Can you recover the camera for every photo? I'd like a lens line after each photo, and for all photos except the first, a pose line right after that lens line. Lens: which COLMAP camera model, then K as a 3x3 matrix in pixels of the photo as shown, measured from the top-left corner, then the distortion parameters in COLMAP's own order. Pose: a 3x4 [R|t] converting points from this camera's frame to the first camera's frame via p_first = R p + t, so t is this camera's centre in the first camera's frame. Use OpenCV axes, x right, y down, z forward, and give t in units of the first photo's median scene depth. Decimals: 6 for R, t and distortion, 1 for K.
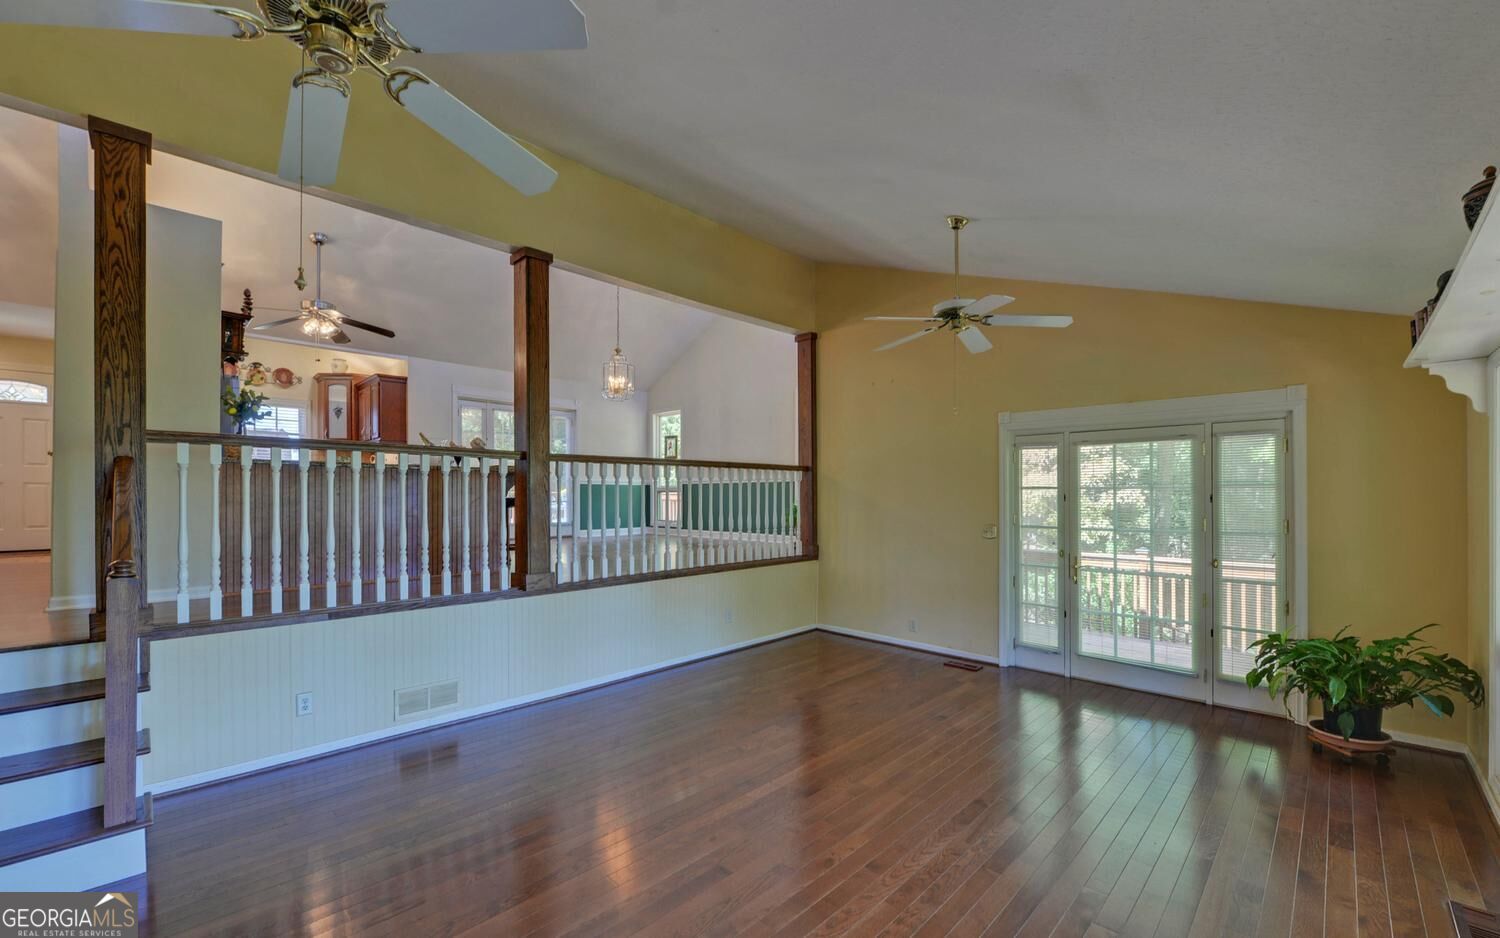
lens RADIAL K [[603.1, 0, 732.5], [0, 603.1, 495.4], [0, 0, 1]] dist [-0.000944, -0.000316]
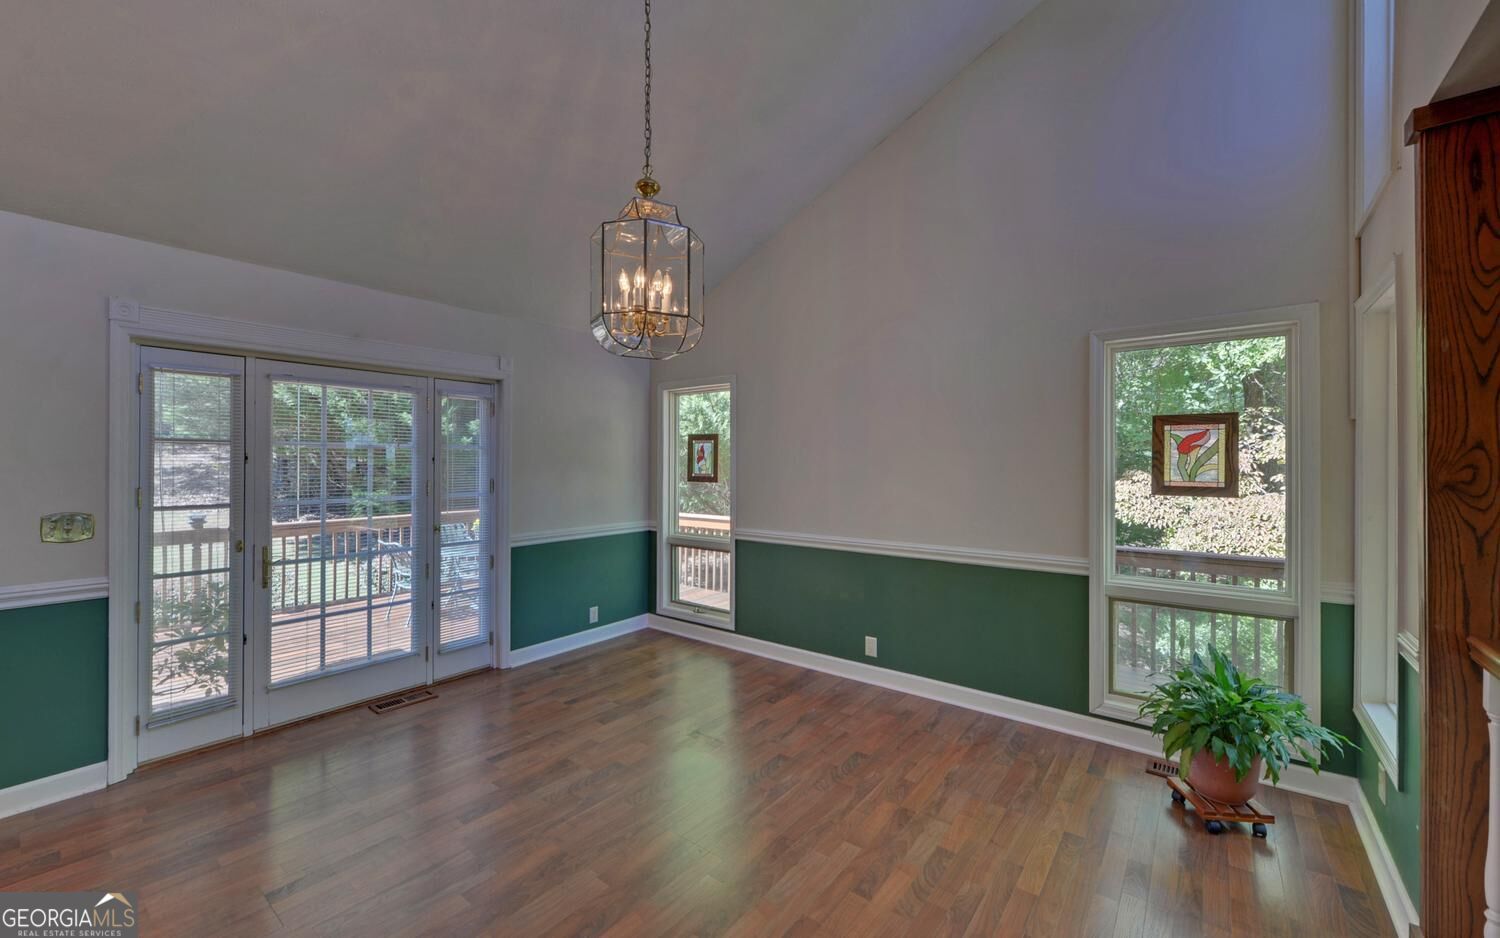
lens RADIAL K [[603.1, 0, 754.3], [0, 603.1, 463.5], [0, 0, 1]] dist [-0.000944, -0.000316]
pose [[0.989662, -0.004228, 0.143358, -0.157472], [0.004606, 0.999987, -0.002303, -0.088985], [-0.143346, 0.002940, 0.989668, 0.605661]]
